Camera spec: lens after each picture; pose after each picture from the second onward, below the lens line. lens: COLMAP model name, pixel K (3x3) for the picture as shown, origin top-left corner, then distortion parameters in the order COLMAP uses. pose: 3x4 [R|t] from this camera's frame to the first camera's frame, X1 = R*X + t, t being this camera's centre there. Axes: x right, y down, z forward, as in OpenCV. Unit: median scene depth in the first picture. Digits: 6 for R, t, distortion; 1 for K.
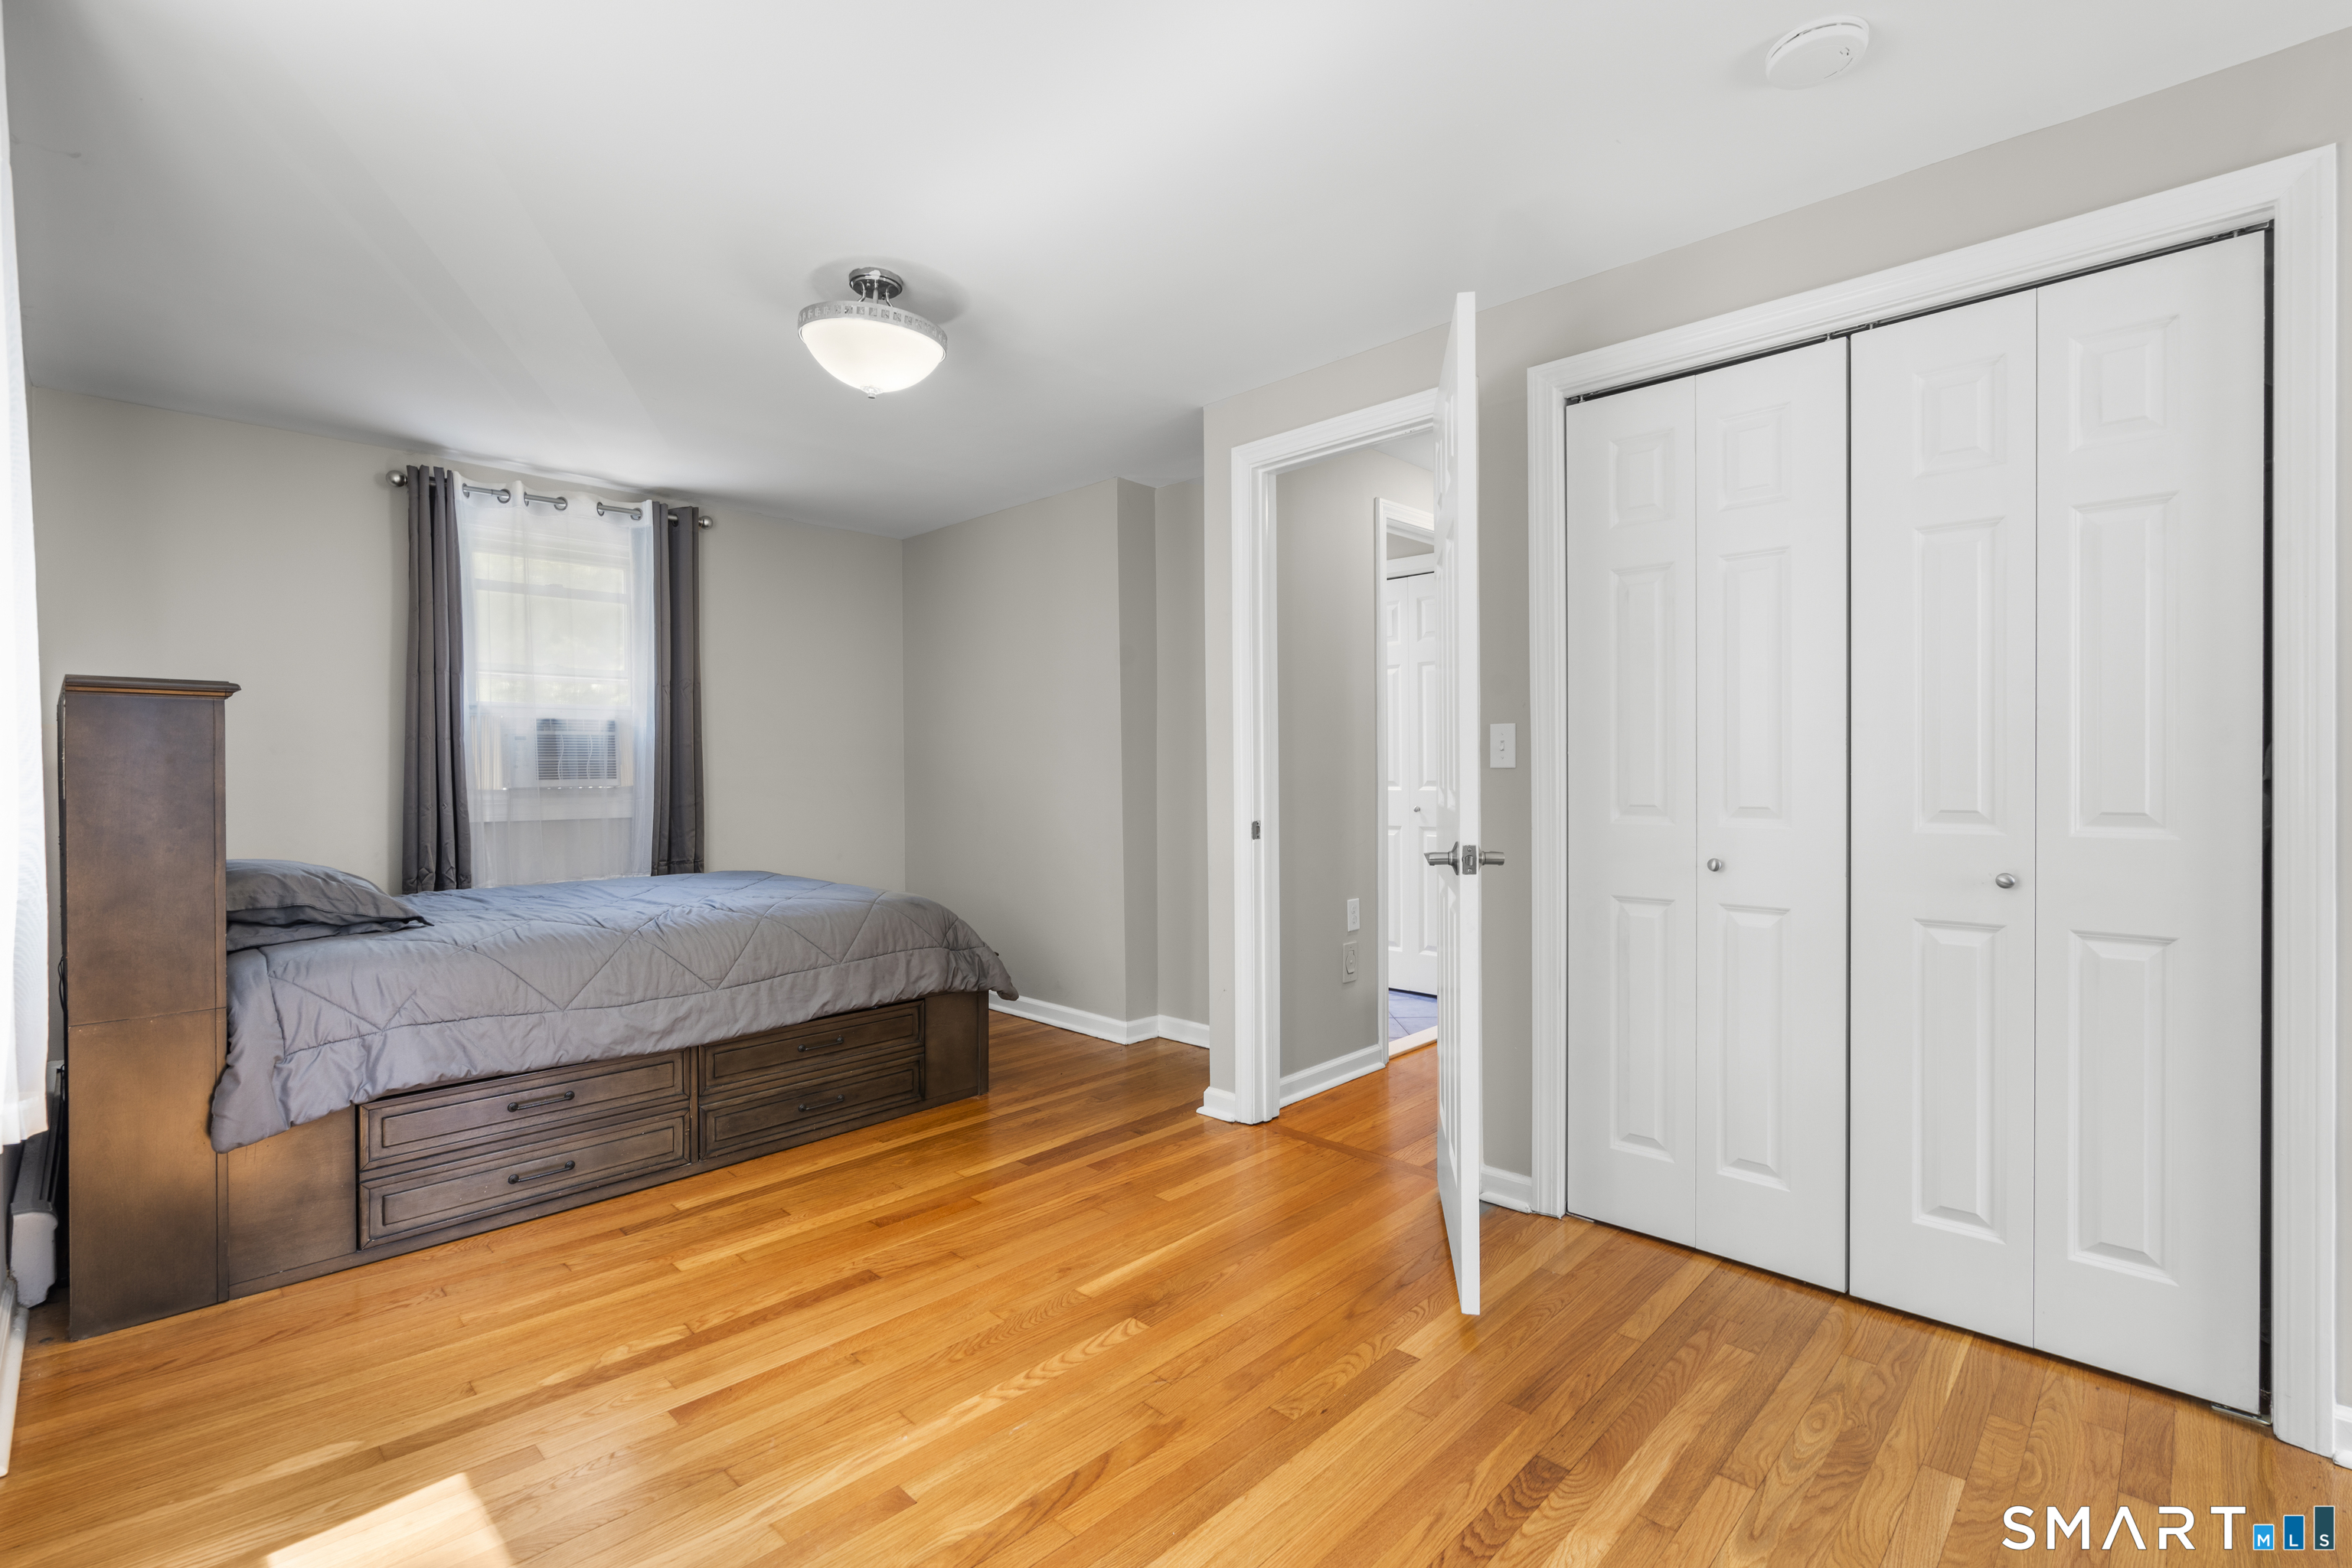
lens RADIAL K [[1037.3, 0, 1171.8], [0, 1037.3, 780.1], [0, 0, 1]] dist [-0.005774, 0.002179]
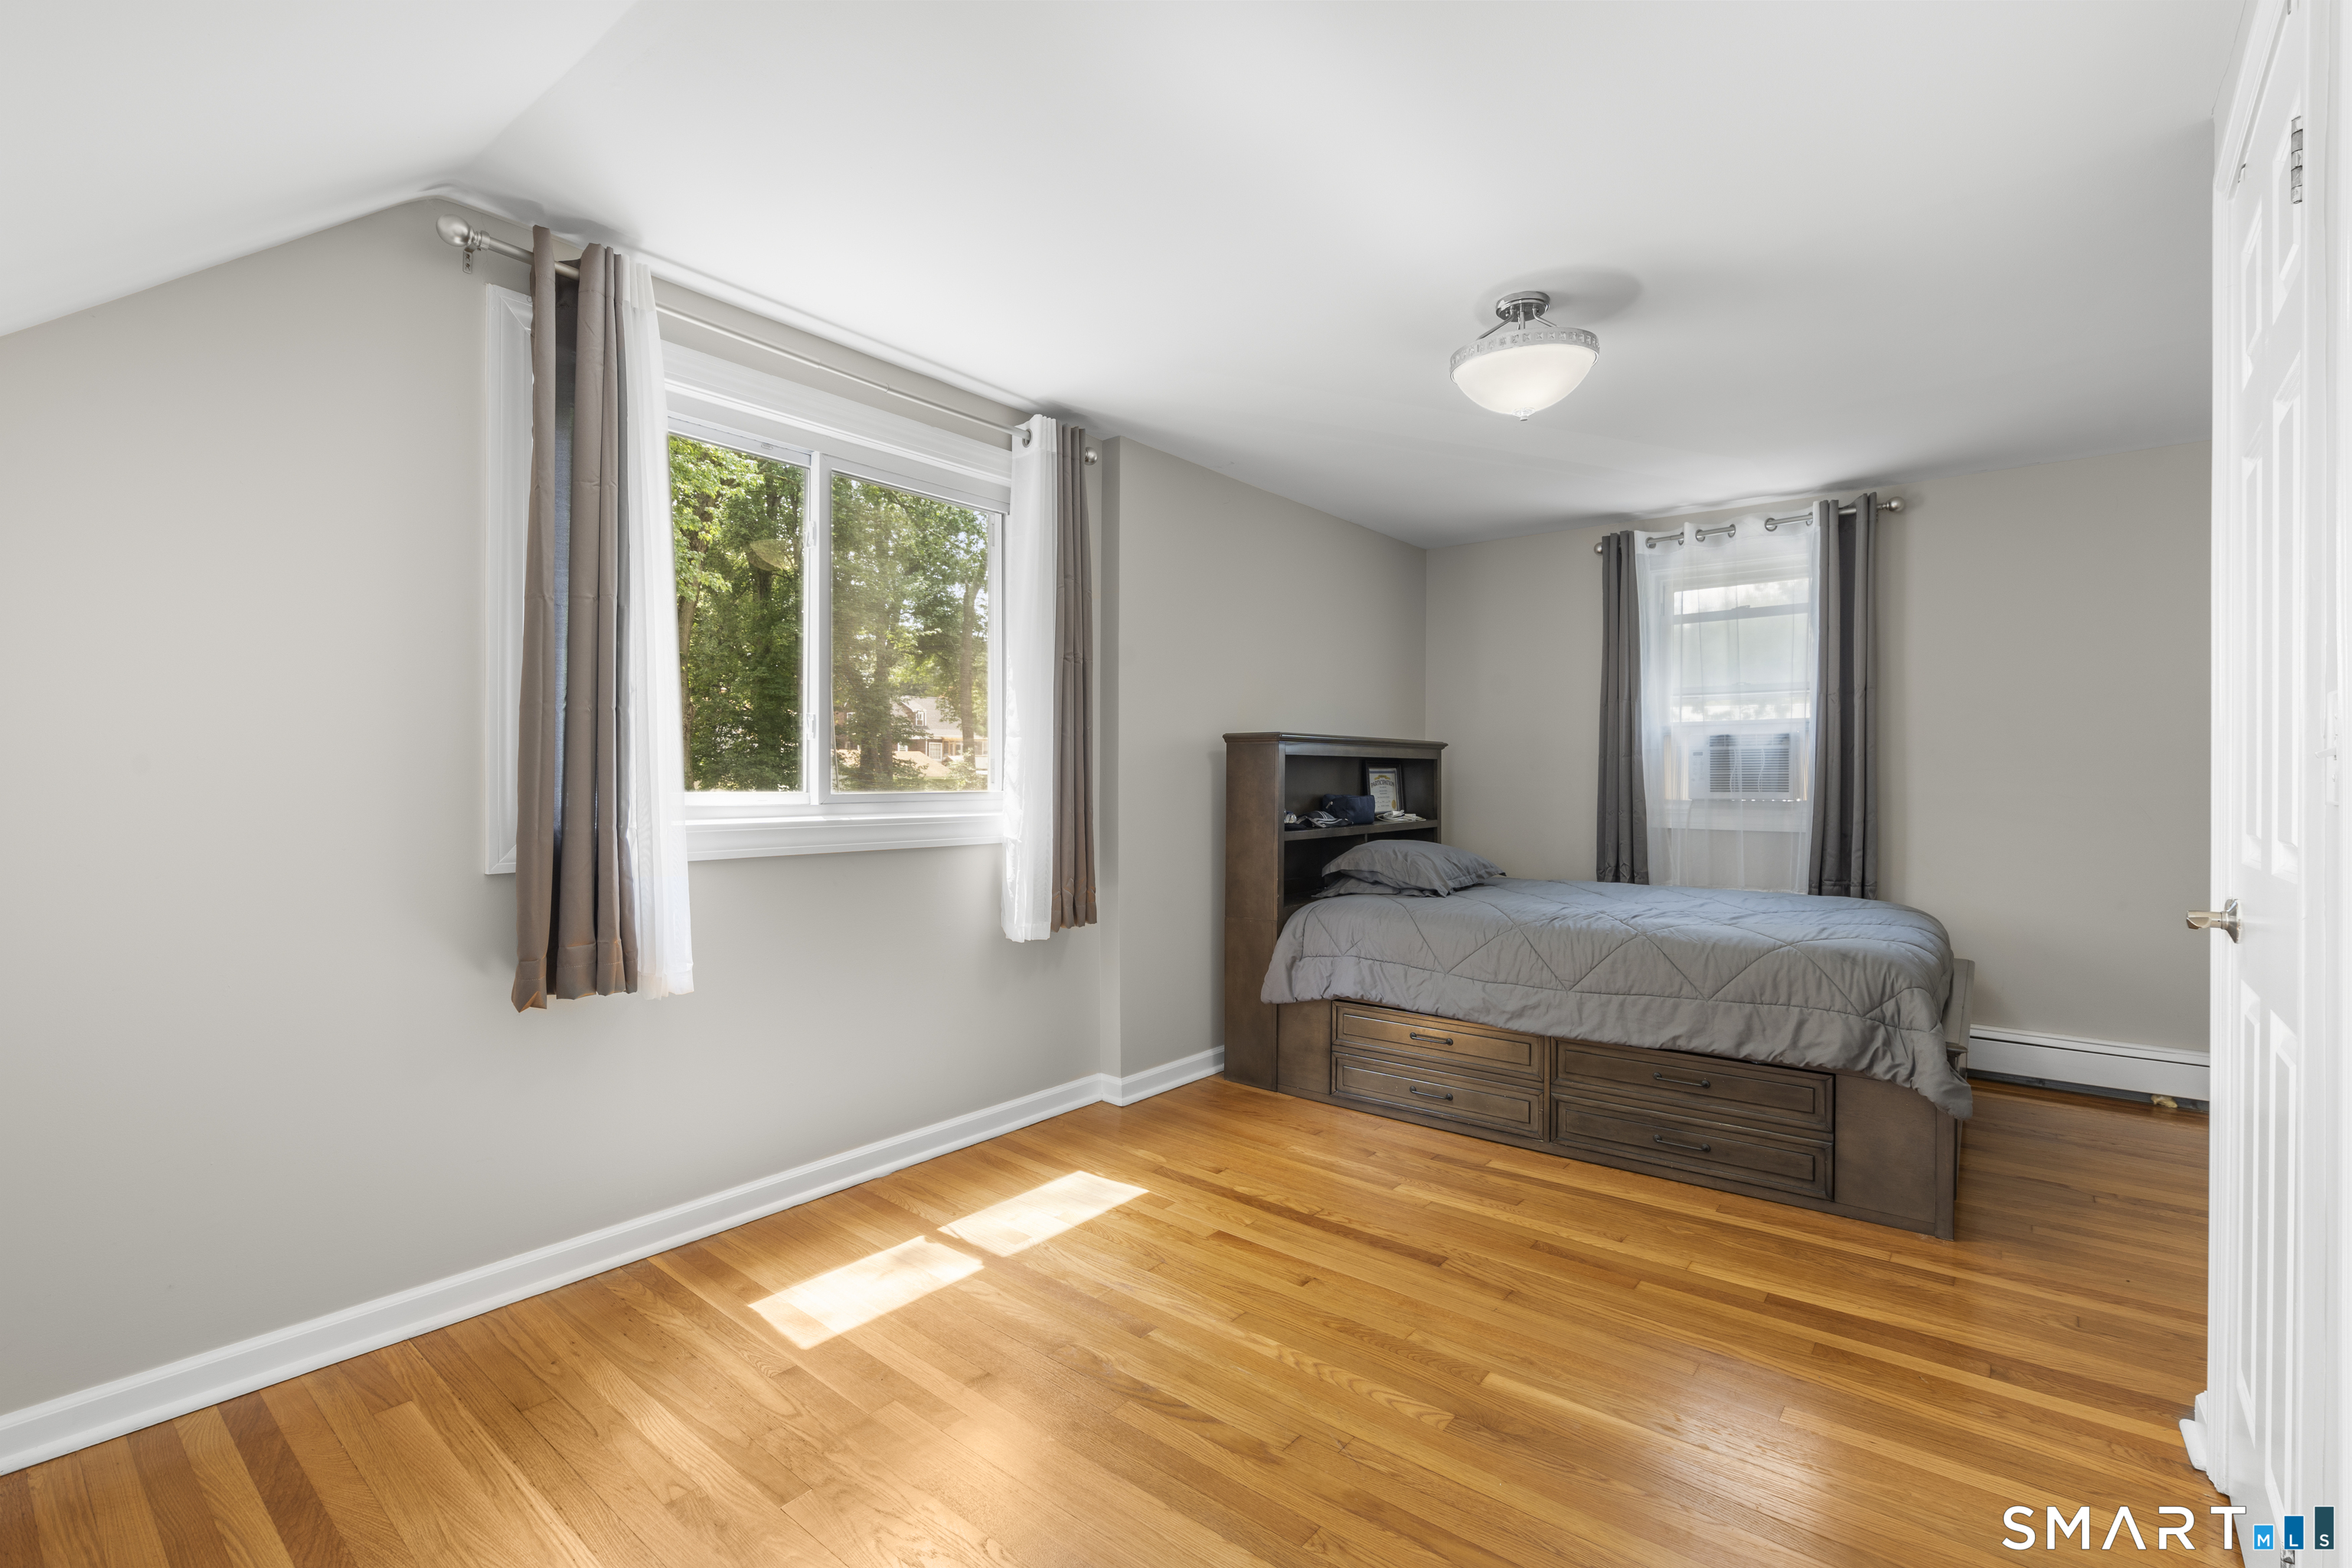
lens RADIAL K [[1037.3, 0, 1179.8], [0, 1037.3, 780.6], [0, 0, 1]] dist [-0.005774, 0.002179]
pose [[0.103223, 0.004512, -0.994648, 0.606146], [-0.009919, 0.999945, 0.003507, -0.015692], [0.994609, 0.009504, 0.103262, 0.503784]]
